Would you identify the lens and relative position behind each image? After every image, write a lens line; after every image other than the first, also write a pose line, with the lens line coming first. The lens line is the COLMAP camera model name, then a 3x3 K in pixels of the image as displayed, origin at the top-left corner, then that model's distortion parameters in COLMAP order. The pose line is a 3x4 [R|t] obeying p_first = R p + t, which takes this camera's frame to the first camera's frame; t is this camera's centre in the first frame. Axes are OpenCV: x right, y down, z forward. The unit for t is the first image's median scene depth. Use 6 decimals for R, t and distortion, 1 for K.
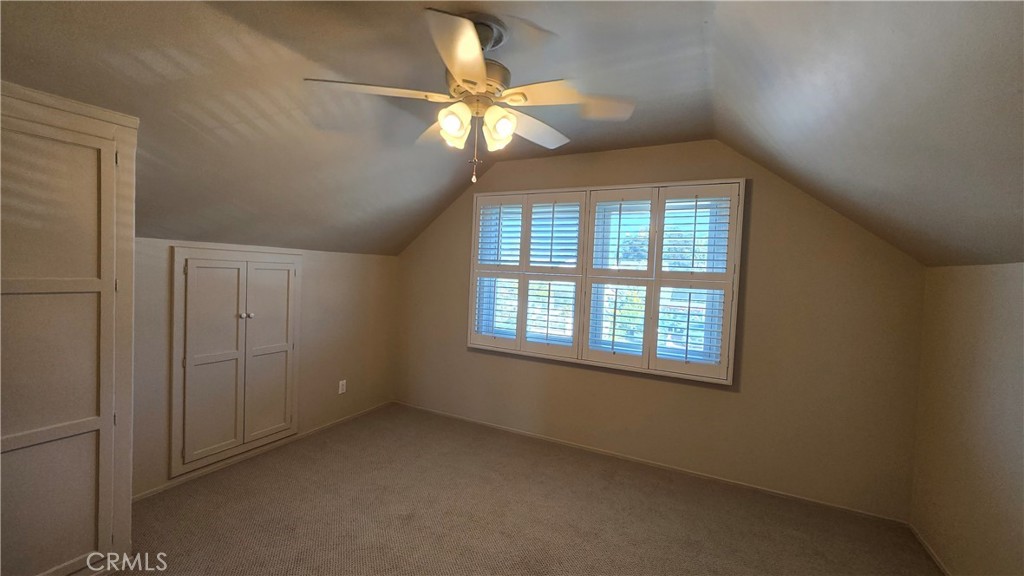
lens RADIAL K [[405.5, 0, 515.3], [0, 405.5, 292.1], [0, 0, 1]] dist [0.009060, 0.000461]
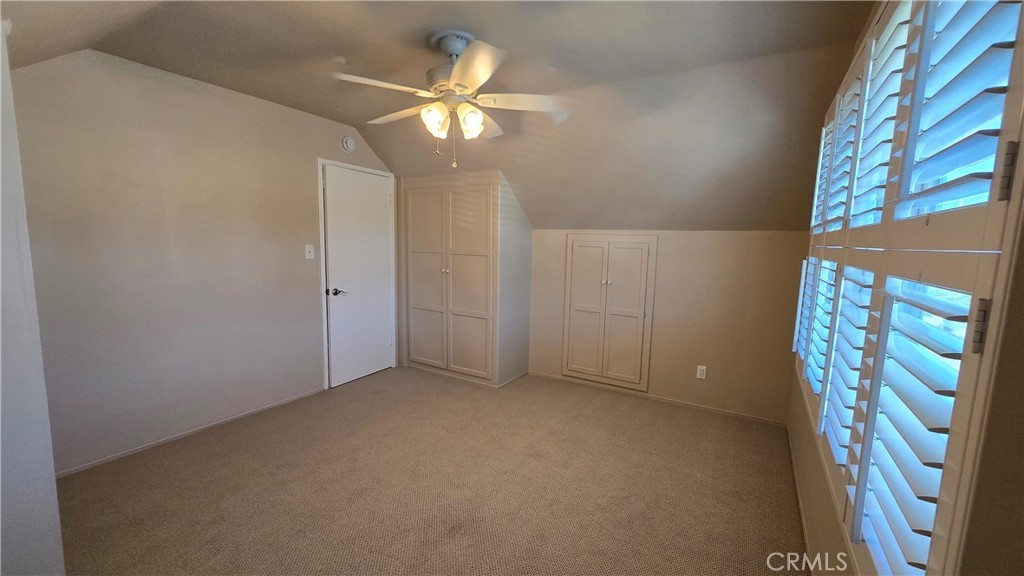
lens RADIAL K [[405.5, 0, 511.8], [0, 405.5, 290.1], [0, 0, 1]] dist [0.009060, 0.000461]
pose [[-0.072099, 0.075708, -0.994520, 0.645146], [-0.079820, 0.993479, 0.081415, -0.001089], [0.994198, 0.085252, -0.065585, 0.720229]]
